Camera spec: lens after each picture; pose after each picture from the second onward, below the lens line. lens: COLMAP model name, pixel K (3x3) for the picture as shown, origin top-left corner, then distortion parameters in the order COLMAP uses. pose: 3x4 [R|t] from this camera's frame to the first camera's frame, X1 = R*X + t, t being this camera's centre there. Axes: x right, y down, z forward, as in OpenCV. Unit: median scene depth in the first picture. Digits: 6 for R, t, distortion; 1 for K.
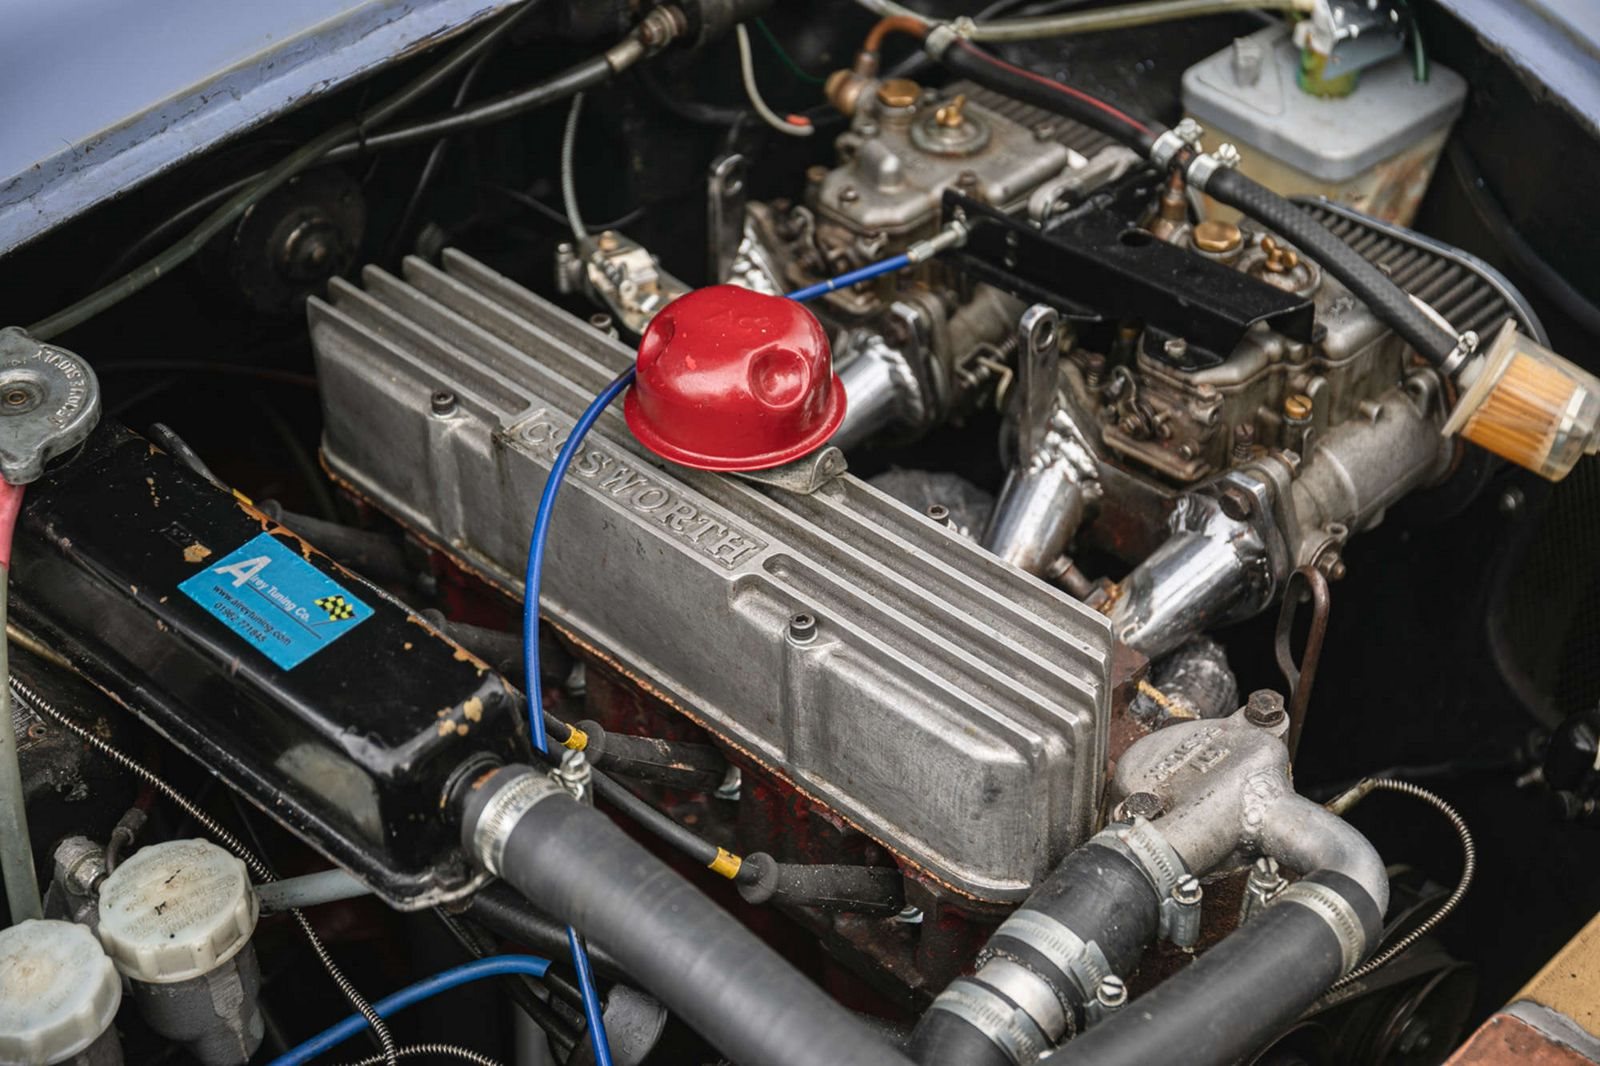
lens RADIAL K [[2633.0, 0, 800.9], [0, 2633.0, 535.1], [0, 0, 1]] dist [0.085044, 0.000000]
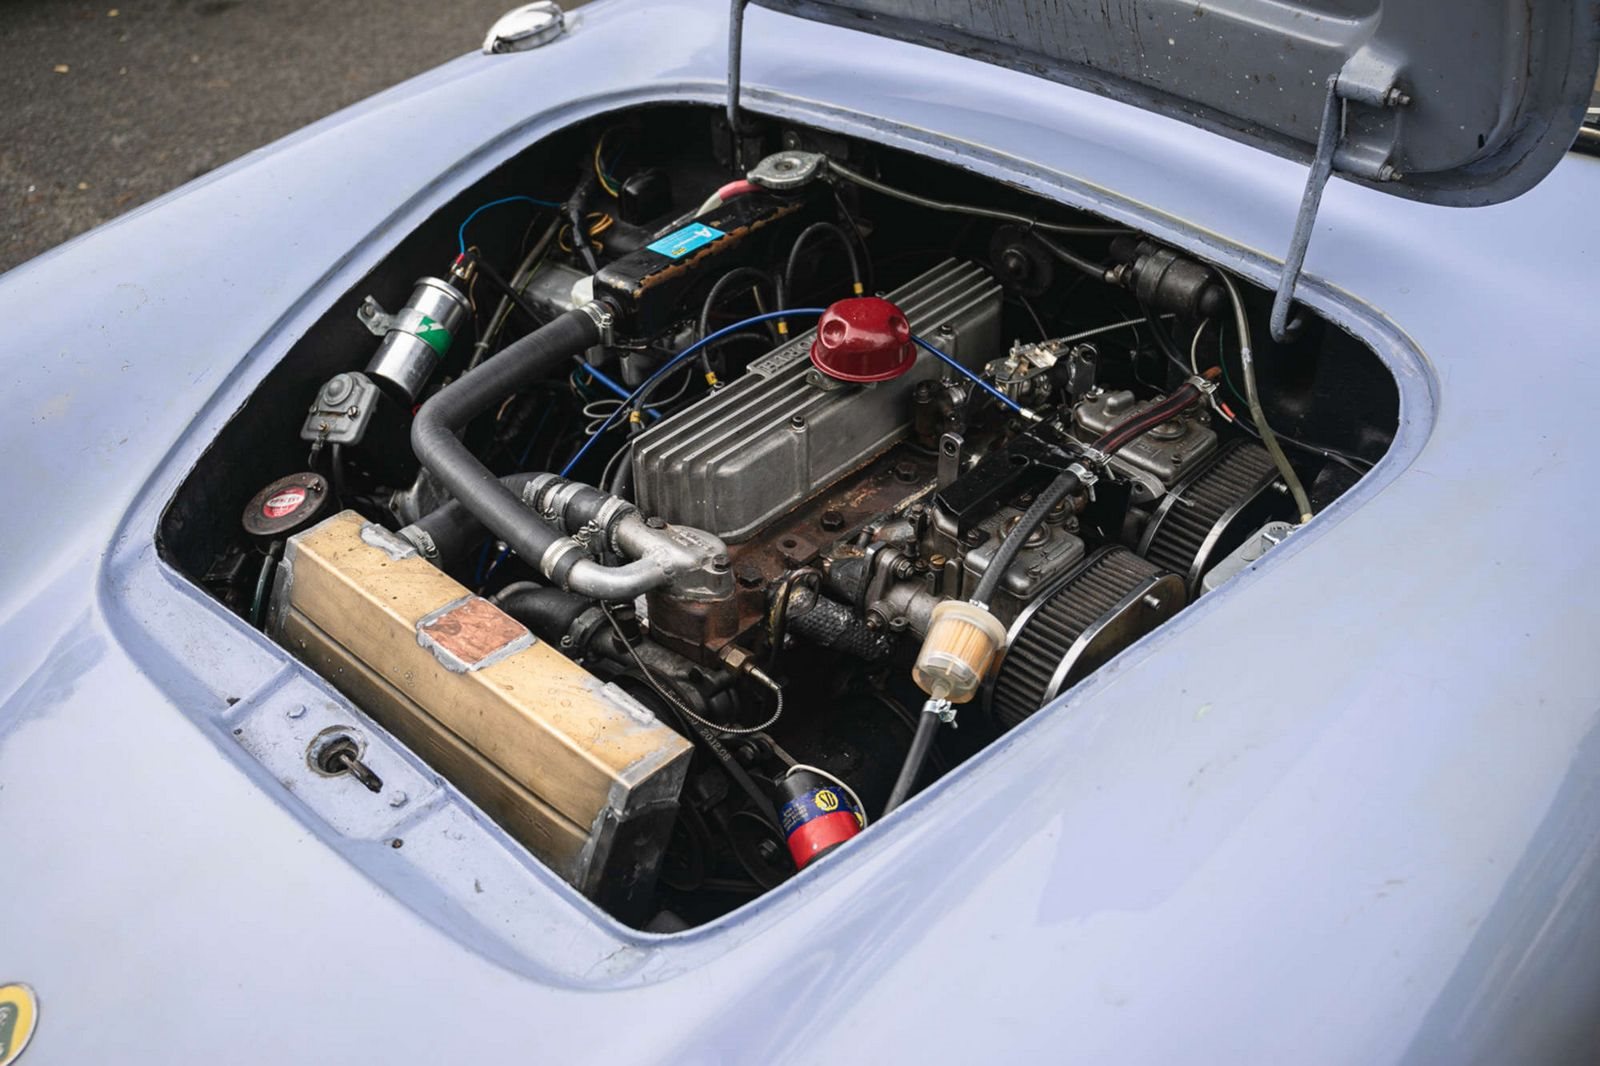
lens RADIAL K [[1570.0, 0, 793.5], [0, 1570.0, 536.4], [0, 0, 1]] dist [-0.041595, 0.000000]
pose [[0.022805, 0.624933, -0.780345, 1.038432], [-0.619298, 0.621583, 0.479691, -0.524238], [0.784824, 0.472327, 0.401196, 0.530458]]
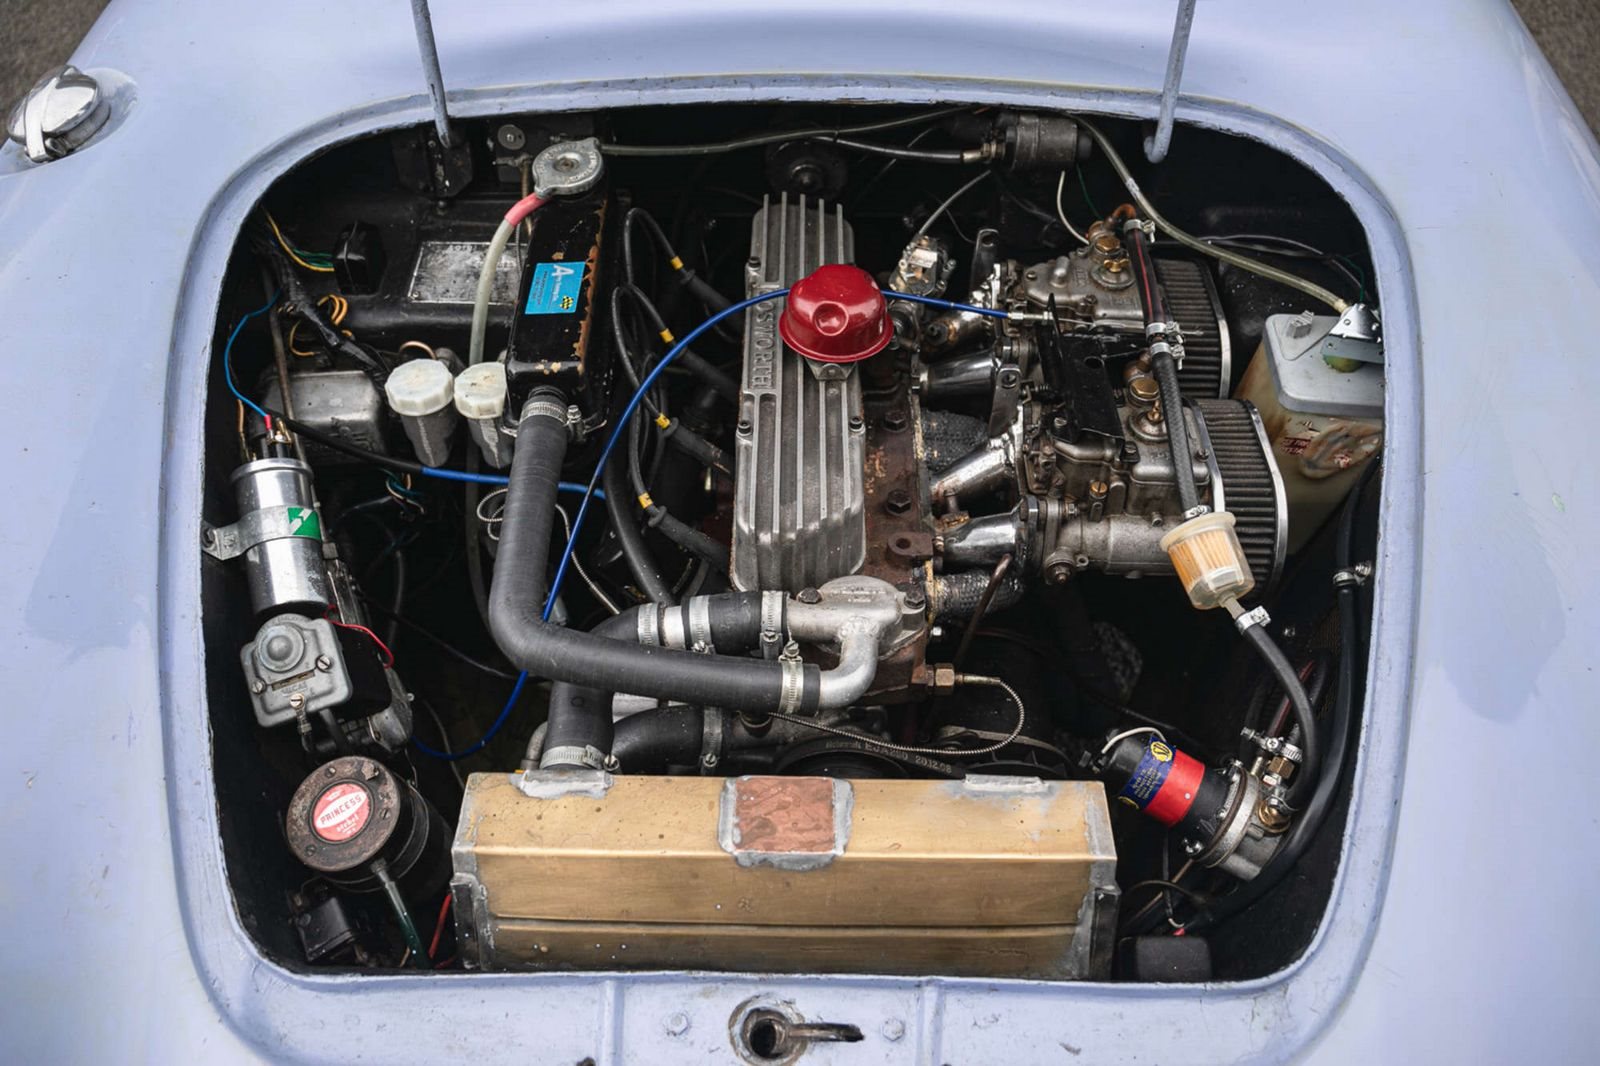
lens RADIAL K [[1343.4, 0, 799.4], [0, 1343.4, 532.4], [0, 0, 1]] dist [-0.067620, 0.019418]
pose [[0.688577, 0.546317, -0.476865, 0.515018], [-0.473553, 0.836780, 0.274856, -0.182847], [0.549189, 0.036561, 0.834898, 0.163729]]
